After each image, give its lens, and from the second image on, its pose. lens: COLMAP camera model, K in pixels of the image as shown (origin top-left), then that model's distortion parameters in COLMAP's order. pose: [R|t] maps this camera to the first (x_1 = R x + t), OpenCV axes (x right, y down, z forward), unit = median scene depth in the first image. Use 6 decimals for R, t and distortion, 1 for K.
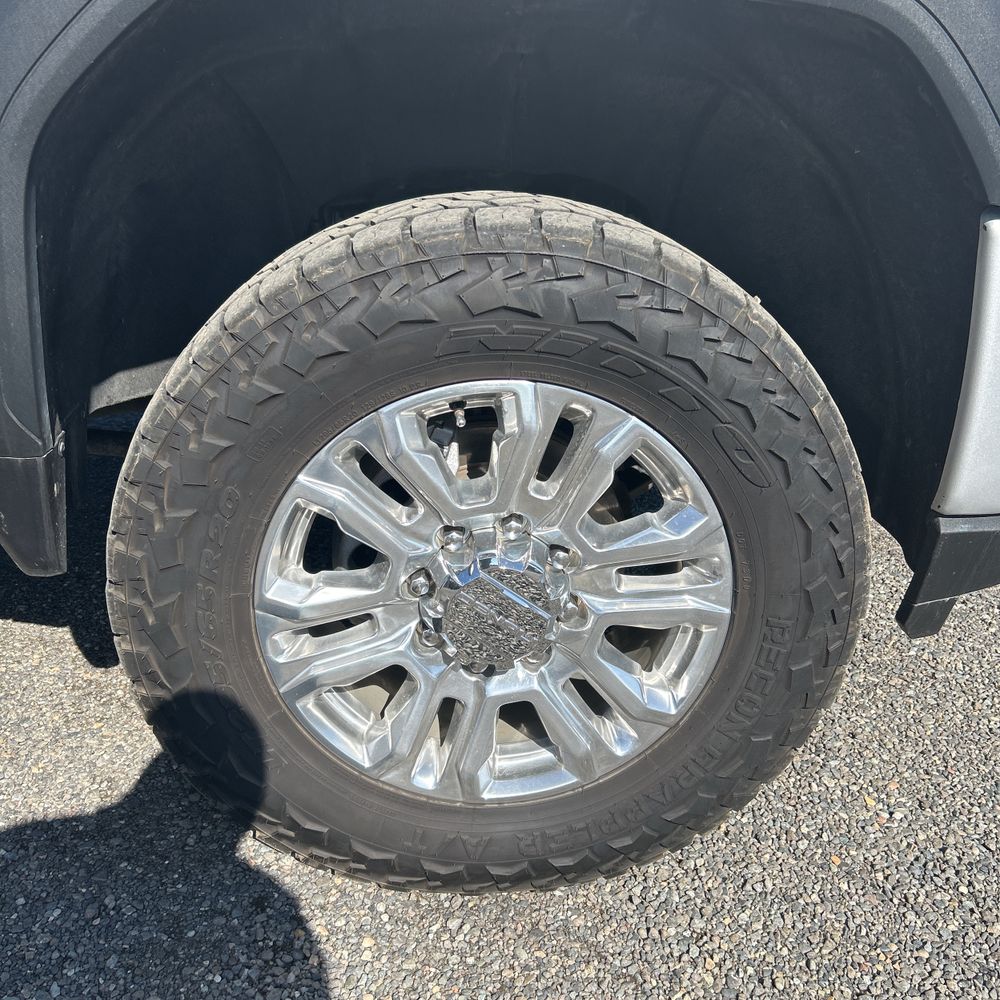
lens RADIAL K [[1016.2, 0, 496.3], [0, 1016.2, 497.6], [0, 0, 1]] dist [0.012934, -0.016468]
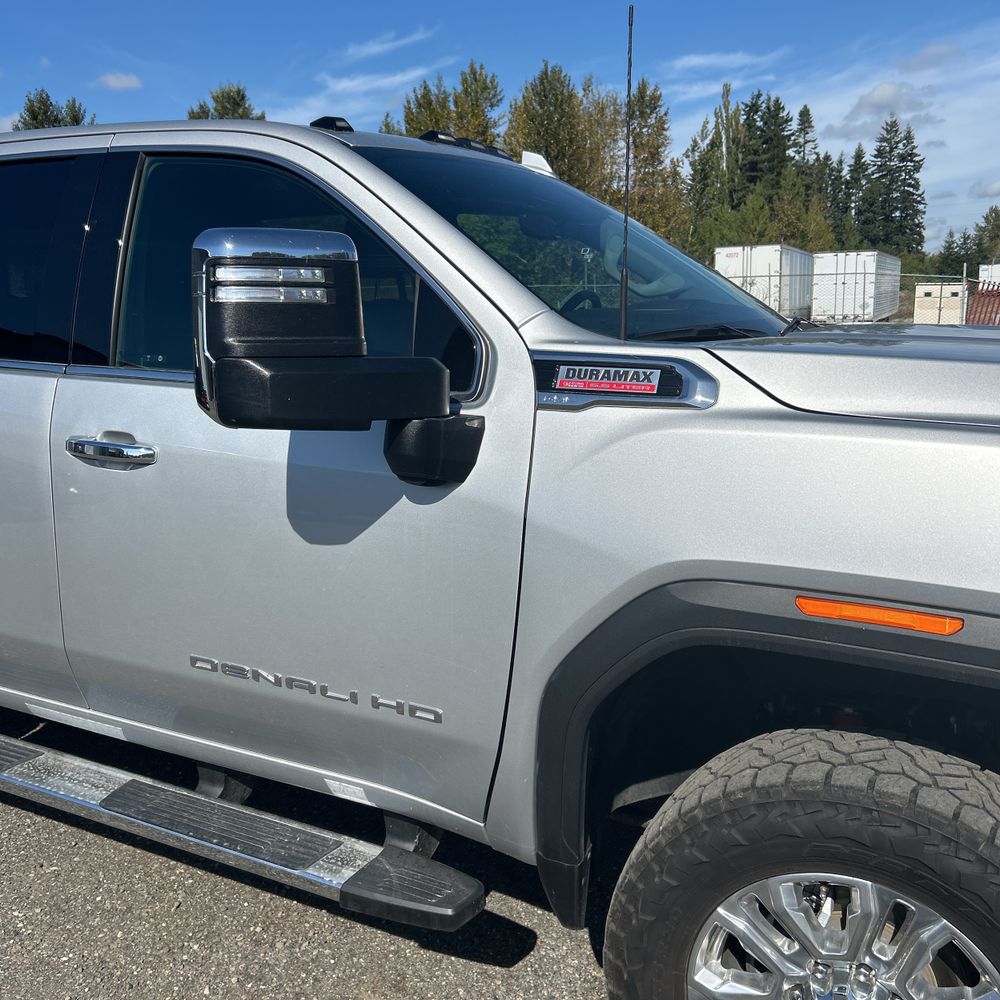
lens RADIAL K [[1001.6, 0, 505.8], [0, 1001.6, 490.0], [0, 0, 1]] dist [0.003125, 0.023503]
pose [[0.864405, 0.022604, -0.502289, 0.310542], [-0.135930, 0.972295, -0.190170, -0.327530], [0.484074, 0.232660, 0.843529, -0.691719]]
